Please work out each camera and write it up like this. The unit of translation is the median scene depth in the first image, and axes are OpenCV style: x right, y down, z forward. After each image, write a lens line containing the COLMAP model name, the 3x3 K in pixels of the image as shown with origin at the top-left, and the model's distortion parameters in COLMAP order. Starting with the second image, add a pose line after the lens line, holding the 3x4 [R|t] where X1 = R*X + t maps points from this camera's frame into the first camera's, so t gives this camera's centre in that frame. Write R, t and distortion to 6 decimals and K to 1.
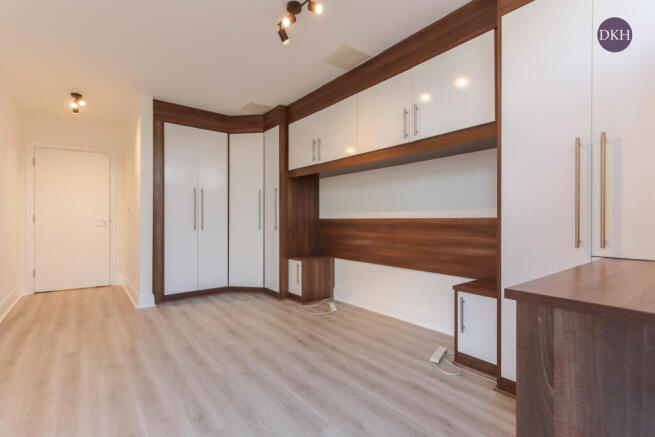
lens RADIAL K [[311.9, 0, 321.1], [0, 311.9, 219.4], [0, 0, 1]] dist [0.001100, 0.000075]
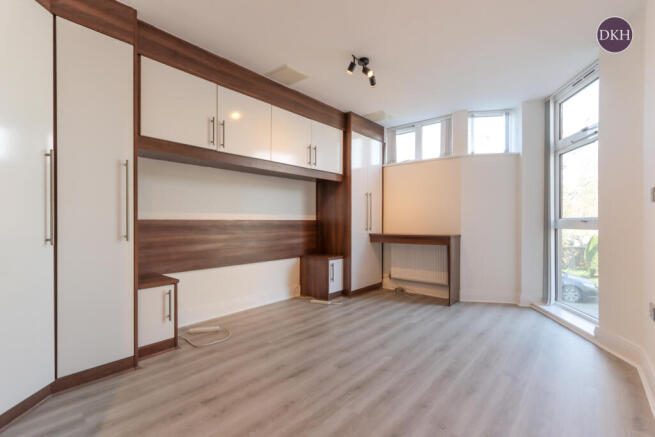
lens RADIAL K [[311.9, 0, 321.5], [0, 311.9, 220.5], [0, 0, 1]] dist [0.001100, 0.000075]
pose [[-0.217110, 0.002757, 0.976143, -1.122876], [-0.000840, 0.999995, -0.003011, 0.002293], [-0.976147, -0.001474, -0.217106, 1.220263]]
